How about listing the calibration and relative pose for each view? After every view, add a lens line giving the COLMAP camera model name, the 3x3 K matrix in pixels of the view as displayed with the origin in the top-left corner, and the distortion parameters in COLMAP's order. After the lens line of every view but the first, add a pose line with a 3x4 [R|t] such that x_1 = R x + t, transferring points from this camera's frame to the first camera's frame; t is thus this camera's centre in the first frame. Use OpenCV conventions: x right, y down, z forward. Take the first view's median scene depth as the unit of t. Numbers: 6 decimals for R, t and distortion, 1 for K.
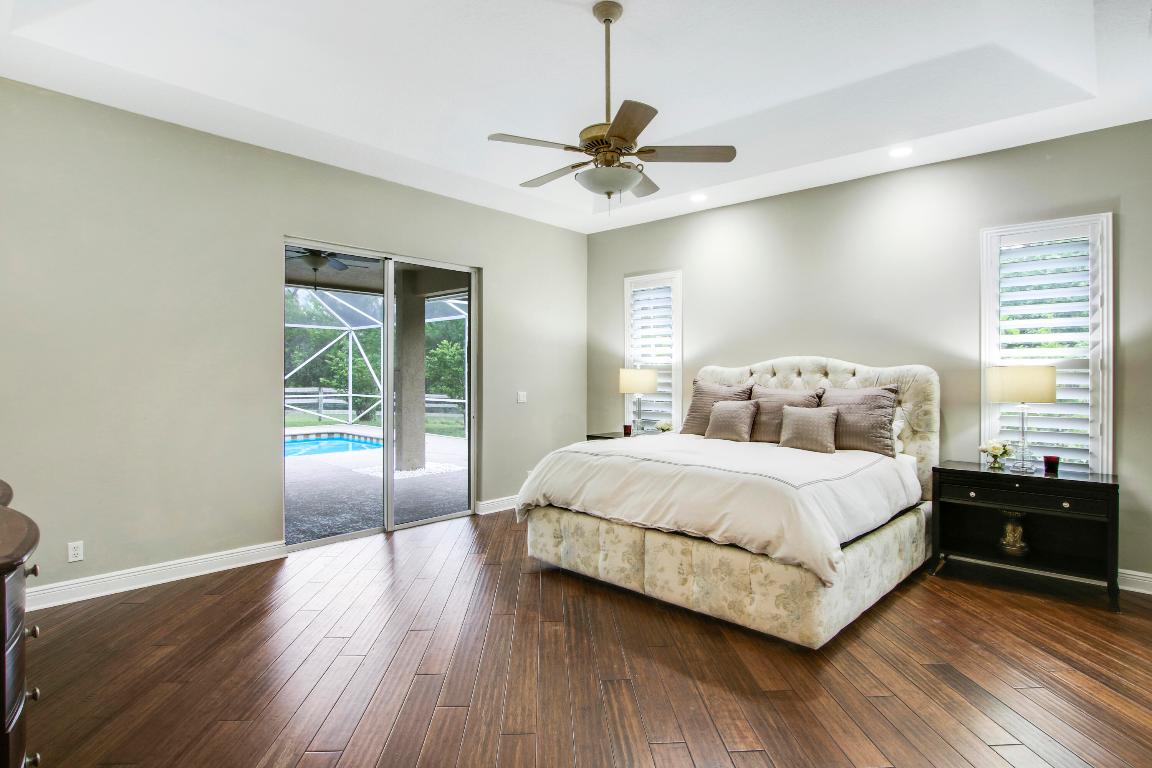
lens RADIAL K [[599.4, 0, 576.0], [0, 599.4, 384.0], [0, 0, 1]] dist [0.000388, -0.000422]
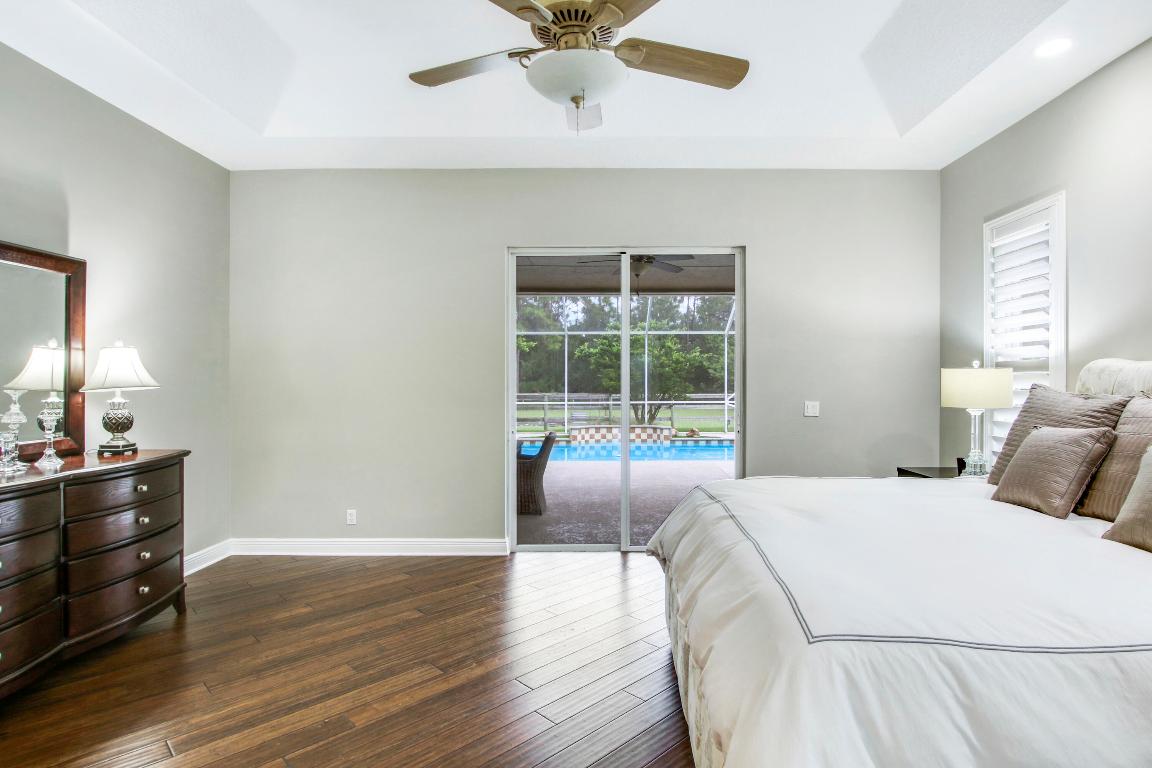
lens RADIAL K [[603.2, 0, 581.9], [0, 603.2, 406.3], [0, 0, 1]] dist [-0.021261, -0.000394]
pose [[0.674197, 0.023350, -0.738182, 0.292162], [-0.003675, 0.999594, 0.028262, -0.002125], [0.738542, -0.016341, 0.674009, 0.299163]]
